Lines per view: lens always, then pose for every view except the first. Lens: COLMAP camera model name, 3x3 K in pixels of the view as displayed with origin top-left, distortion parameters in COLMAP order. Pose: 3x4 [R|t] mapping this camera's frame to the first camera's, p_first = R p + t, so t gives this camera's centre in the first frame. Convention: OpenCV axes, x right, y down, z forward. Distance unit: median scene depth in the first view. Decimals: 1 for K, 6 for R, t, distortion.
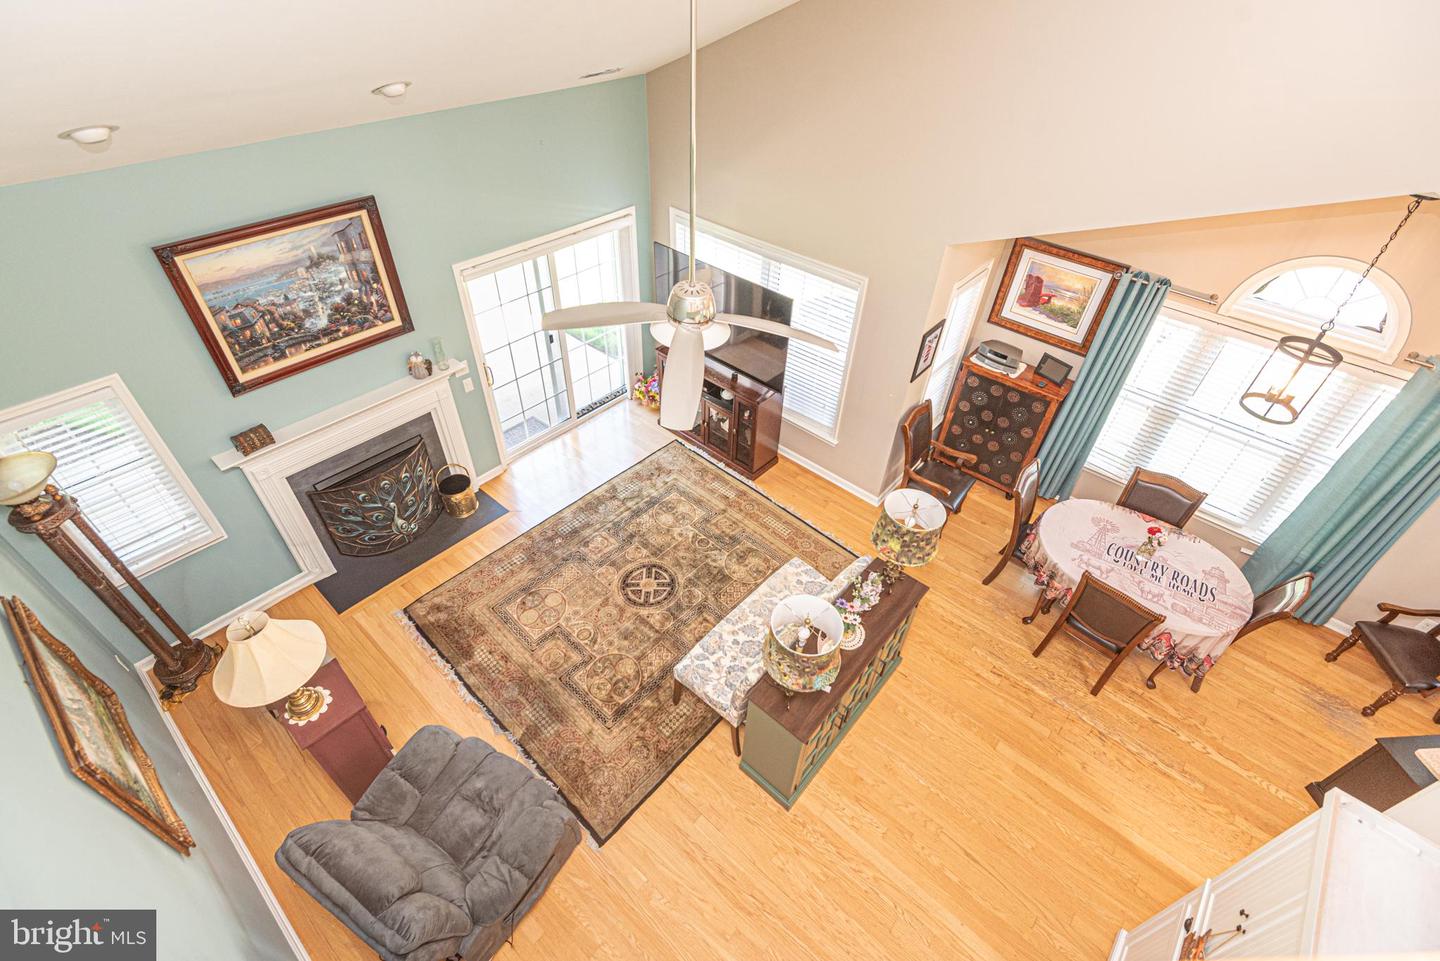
lens RADIAL K [[657.8, 0, 719.2], [0, 657.8, 470.8], [0, 0, 1]] dist [0.019577, -0.008860]
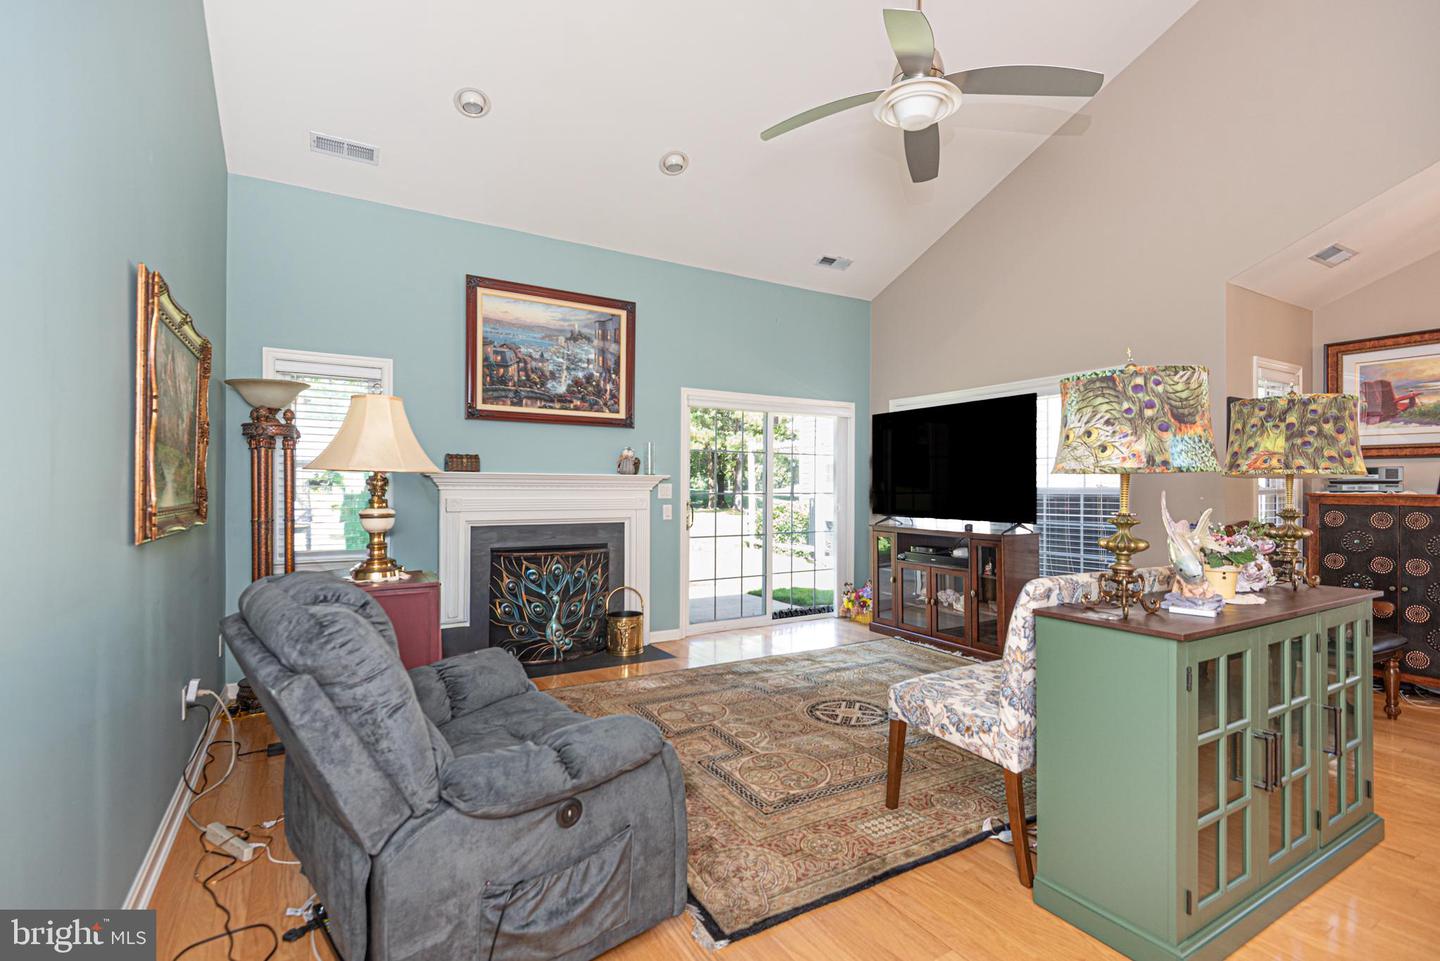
lens RADIAL K [[657.8, 0, 713.3], [0, 657.8, 480.0], [0, 0, 1]] dist [0.019577, -0.008860]
pose [[0.949420, -0.031171, -0.312458, -0.027139], [-0.187732, 0.741297, -0.644388, 0.553186], [0.251710, 0.670453, 0.697950, 0.415471]]
